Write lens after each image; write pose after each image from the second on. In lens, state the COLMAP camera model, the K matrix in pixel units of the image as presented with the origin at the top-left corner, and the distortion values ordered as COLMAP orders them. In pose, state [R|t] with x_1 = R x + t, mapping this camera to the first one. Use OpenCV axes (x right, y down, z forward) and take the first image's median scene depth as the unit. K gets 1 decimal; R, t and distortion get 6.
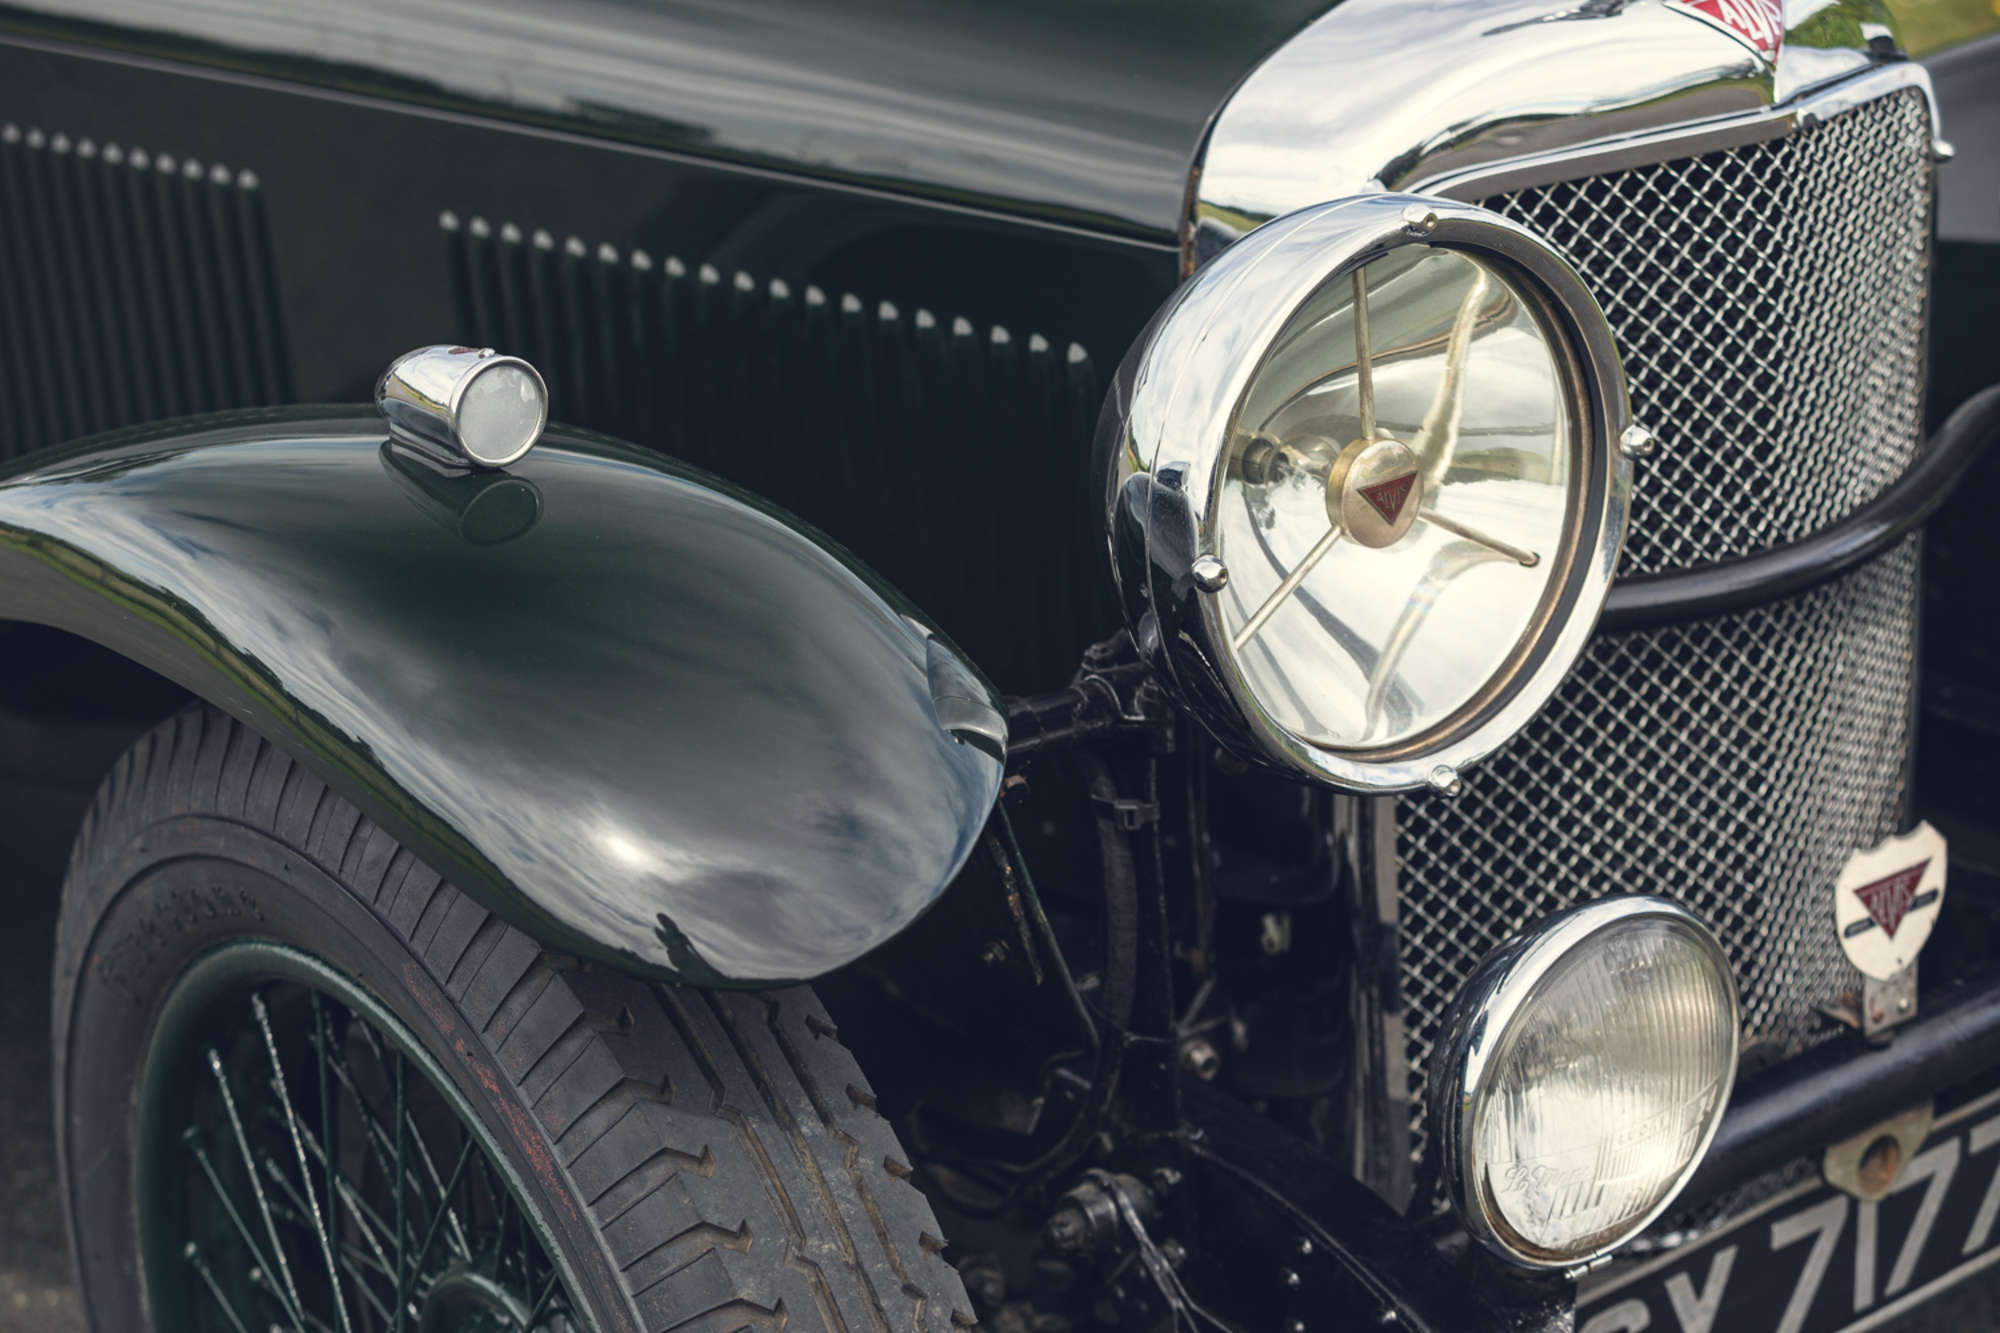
lens RADIAL K [[4257.7, 0, 1000.0], [0, 4257.7, 666.5], [0, 0, 1]] dist [-0.298516, 0.590593]
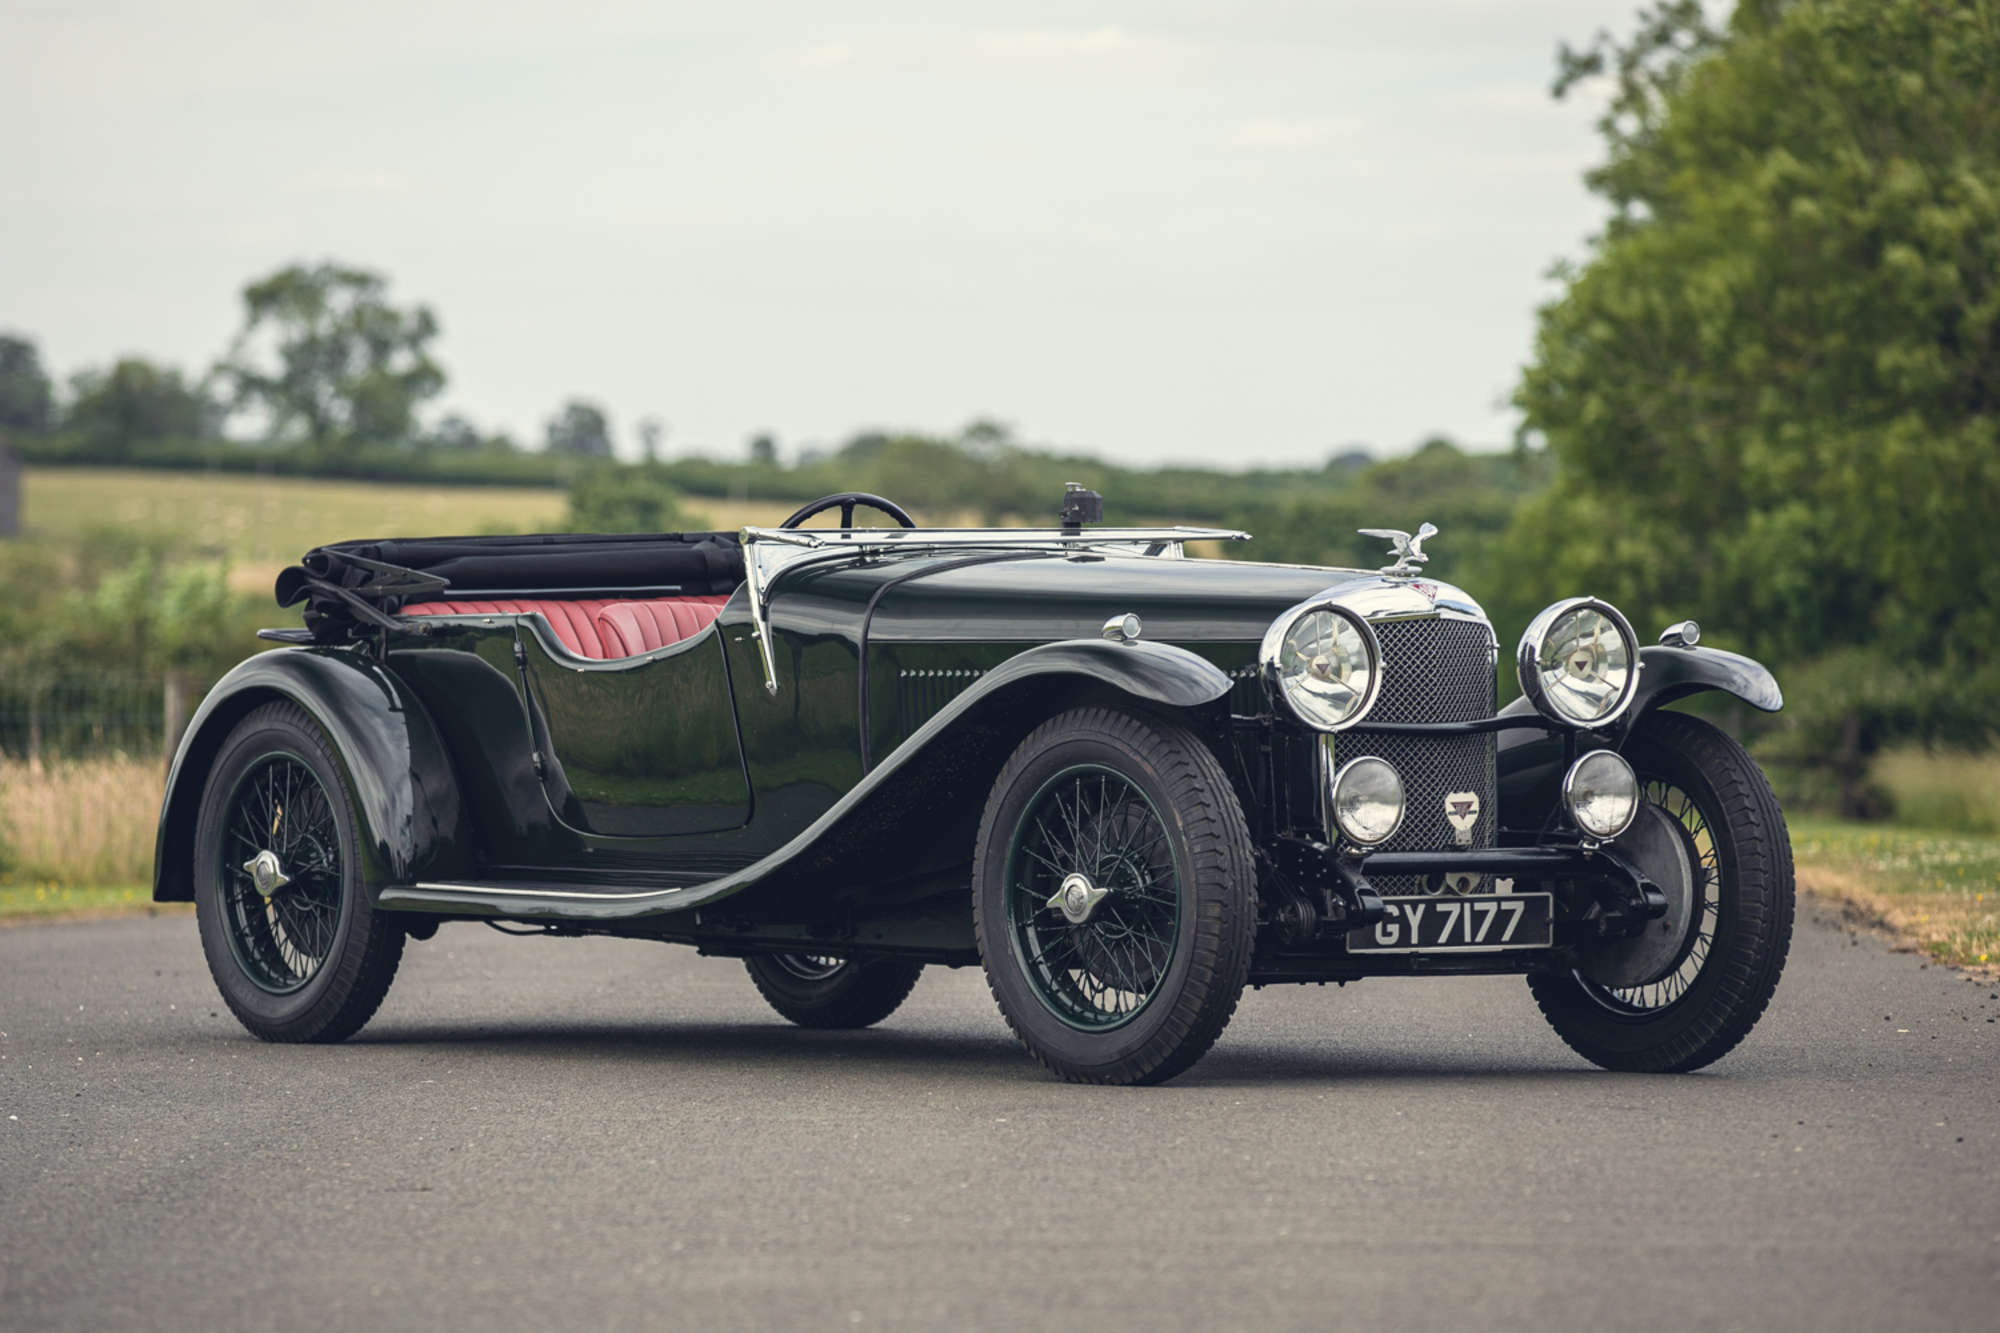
lens RADIAL K [[11227.3, 0, 1000.0], [0, 11227.3, 666.5], [0, 0, 1]] dist [2.078980, 14.655605]
pose [[0.997875, 0.031654, -0.056945, 0.386492], [-0.049605, 0.935770, -0.349104, 3.734879], [0.042237, 0.351187, 0.935352, -9.180621]]
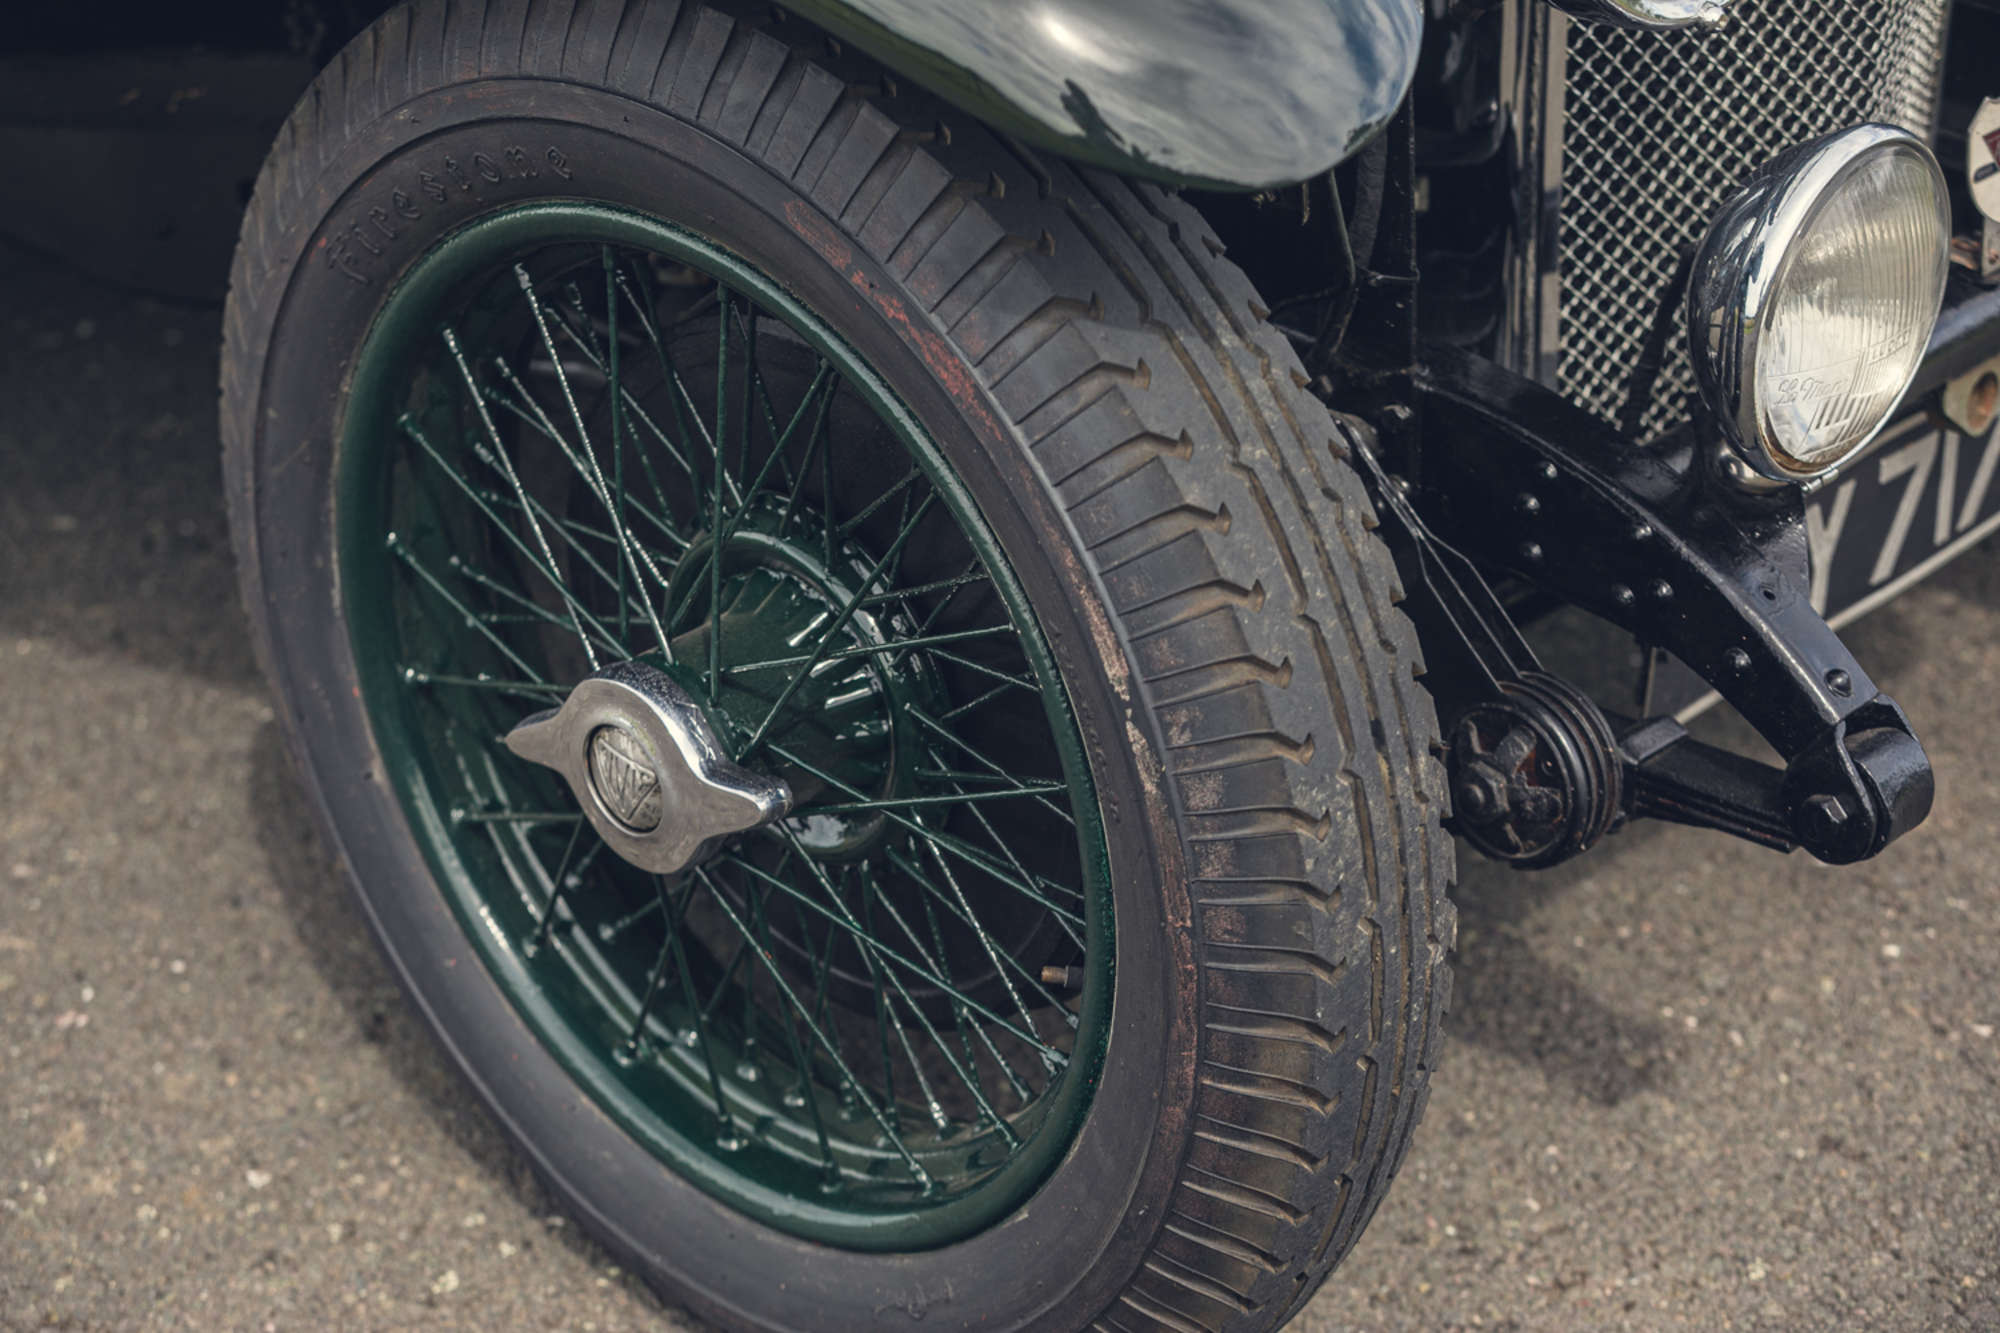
lens RADIAL K [[4257.7, 0, 1000.0], [0, 4257.7, 666.5], [0, 0, 1]] dist [-0.298516, 0.590593]
pose [[0.986553, -0.044272, 0.157332, -0.218384], [0.022954, 0.990605, 0.134812, 0.038382], [-0.161822, -0.129388, 0.978301, -0.011712]]
